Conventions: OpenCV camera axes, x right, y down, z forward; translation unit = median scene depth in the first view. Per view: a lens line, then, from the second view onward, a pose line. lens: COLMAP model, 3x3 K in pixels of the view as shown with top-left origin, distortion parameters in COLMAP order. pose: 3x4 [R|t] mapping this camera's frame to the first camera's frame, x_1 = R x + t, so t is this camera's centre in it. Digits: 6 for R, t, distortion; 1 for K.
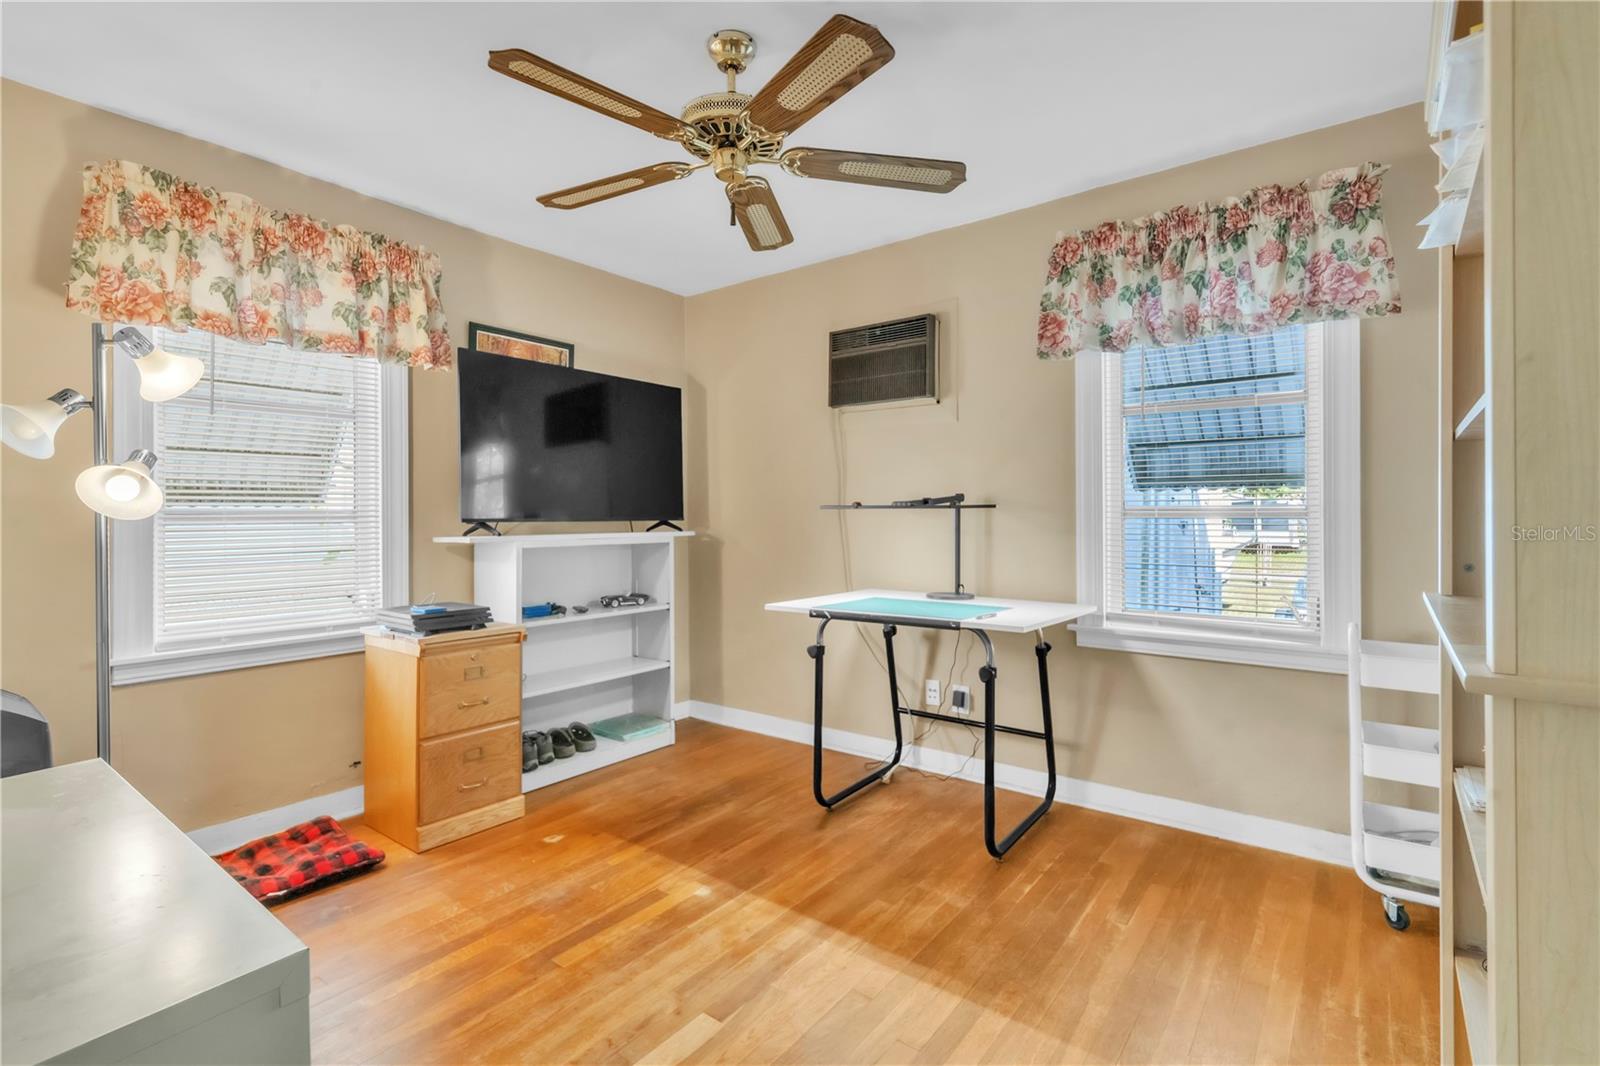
lens RADIAL K [[753.6, 0, 796.6], [0, 753.6, 528.0], [0, 0, 1]] dist [0.014073, 0.000192]
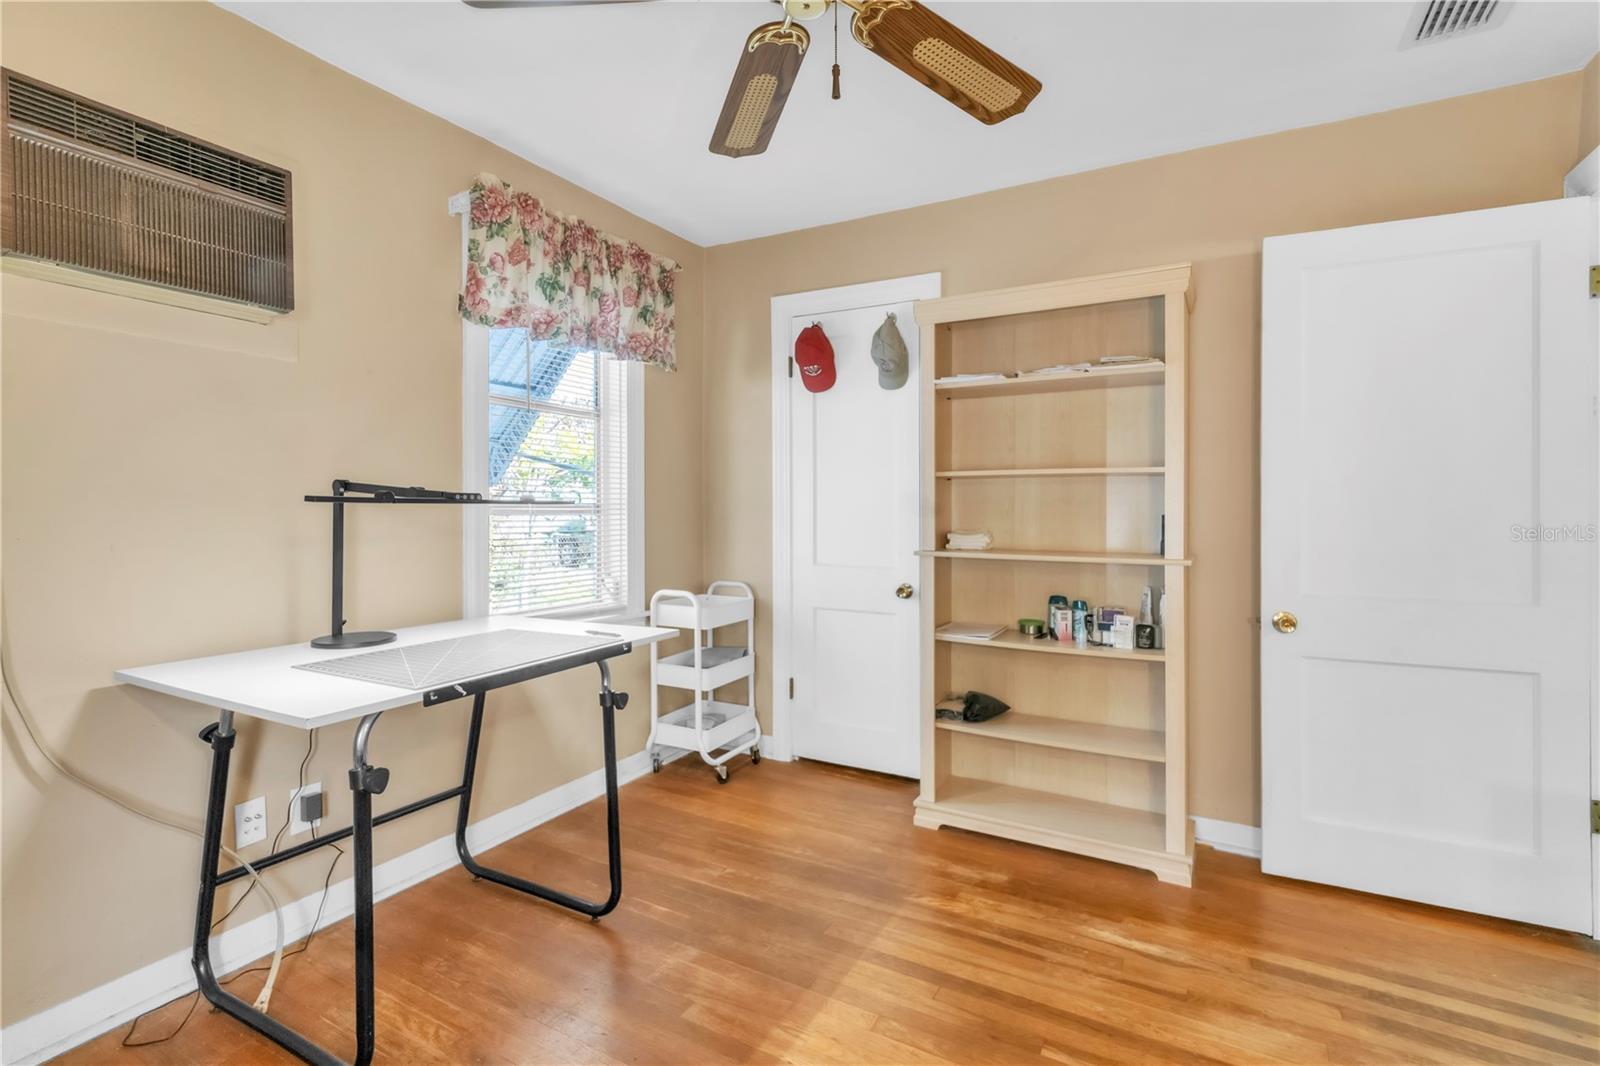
lens RADIAL K [[753.6, 0, 796.4], [0, 753.6, 516.5], [0, 0, 1]] dist [0.014073, 0.000192]
pose [[-0.151114, -0.009509, 0.988471, -0.593966], [0.015830, 0.999802, 0.012038, -0.019565], [-0.988390, 0.017467, -0.150934, 0.885505]]
